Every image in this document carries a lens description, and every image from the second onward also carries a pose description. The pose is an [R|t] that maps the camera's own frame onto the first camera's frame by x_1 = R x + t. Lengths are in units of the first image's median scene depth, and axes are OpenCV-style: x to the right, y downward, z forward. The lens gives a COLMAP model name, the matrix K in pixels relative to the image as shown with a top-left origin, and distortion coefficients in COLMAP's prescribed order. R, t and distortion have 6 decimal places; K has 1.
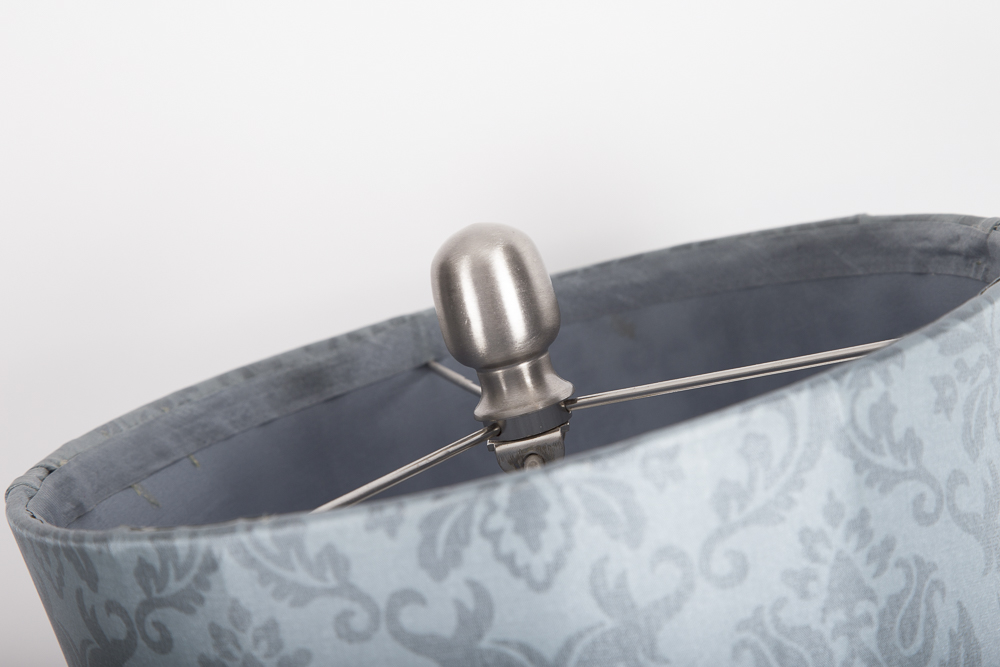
lens RADIAL K [[3018.7, 0, 498.0], [0, 3018.7, 330.0], [0, 0, 1]] dist [-0.154949, 0.000000]
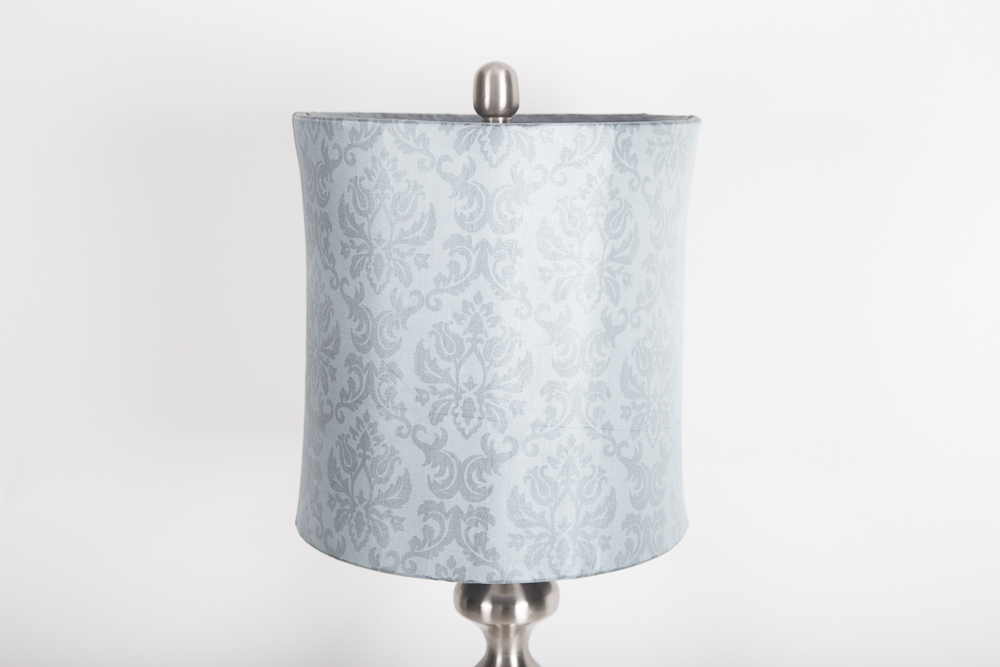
lens RADIAL K [[1677.8, 0, 506.1], [0, 1677.8, 337.6], [0, 0, 1]] dist [0.200441, 0.000000]
pose [[0.966238, 0.254221, 0.041916, 0.000357], [-0.253805, 0.967138, -0.015042, 0.251936], [-0.044362, 0.003896, 0.999008, -0.544723]]
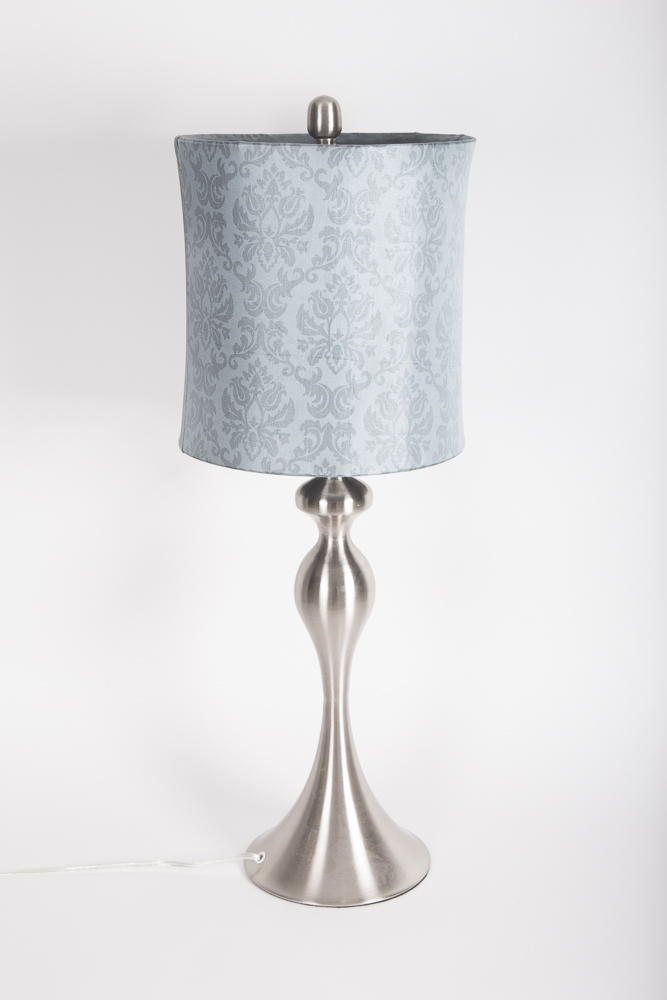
lens RADIAL K [[1785.5, 0, 333.2], [0, 1785.5, 504.7], [0, 0, 1]] dist [0.248095, 0.000000]
pose [[0.946247, 0.196969, 0.256553, -0.515905], [-0.208752, 0.977779, 0.019249, 0.451259], [-0.247061, -0.071771, 0.966338, -1.255527]]
